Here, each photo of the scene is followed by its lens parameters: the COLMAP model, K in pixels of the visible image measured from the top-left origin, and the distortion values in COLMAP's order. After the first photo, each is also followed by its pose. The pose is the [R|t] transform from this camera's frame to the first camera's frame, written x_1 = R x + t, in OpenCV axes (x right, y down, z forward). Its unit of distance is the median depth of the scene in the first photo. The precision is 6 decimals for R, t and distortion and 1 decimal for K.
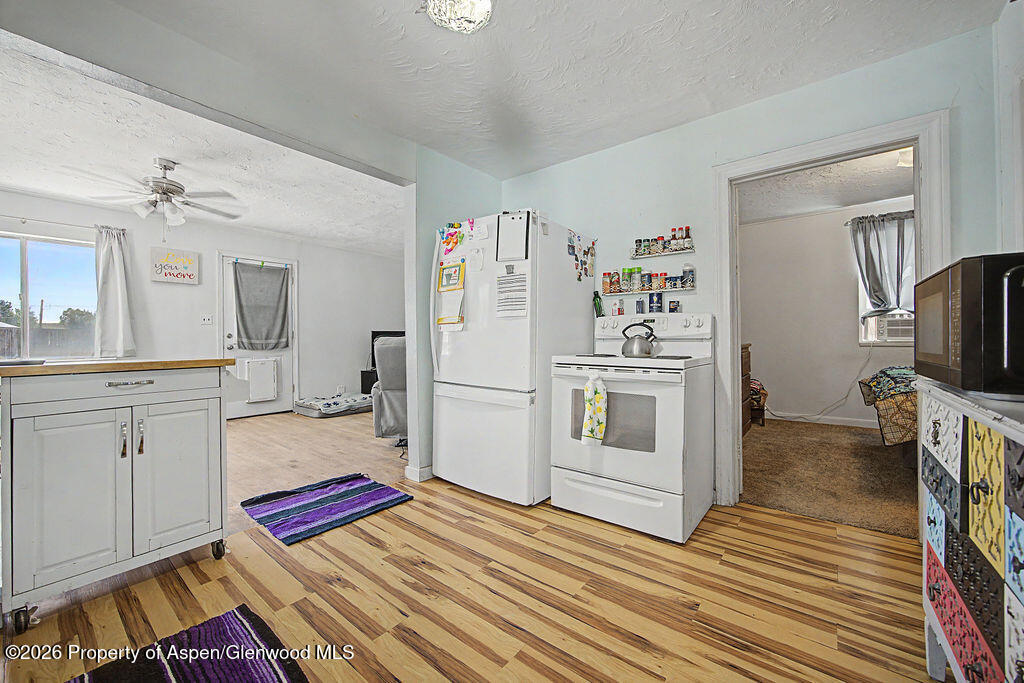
lens RADIAL K [[398.6, 0, 506.6], [0, 398.6, 339.9], [0, 0, 1]] dist [-0.007902, 0.000155]
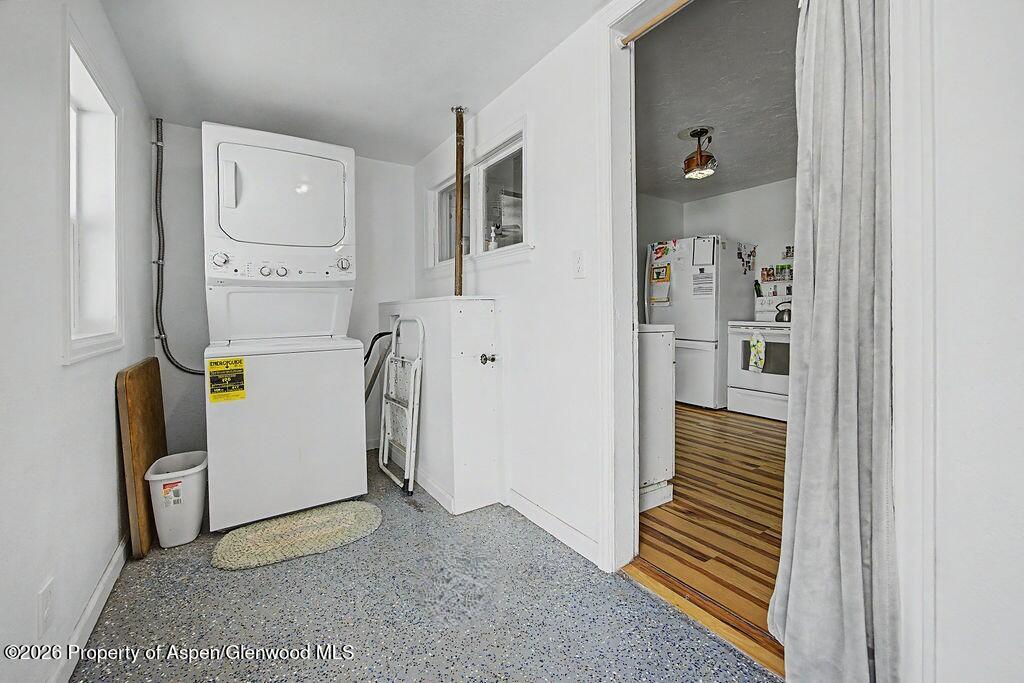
lens RADIAL K [[414.6, 0, 523.1], [0, 414.6, 310.2], [0, 0, 1]] dist [0.001645, 0.000131]
pose [[0.962796, 0.003380, -0.270206, -0.229194], [-0.006436, 0.999925, -0.010425, 0.016826], [0.270151, 0.011776, 0.962746, -0.853483]]
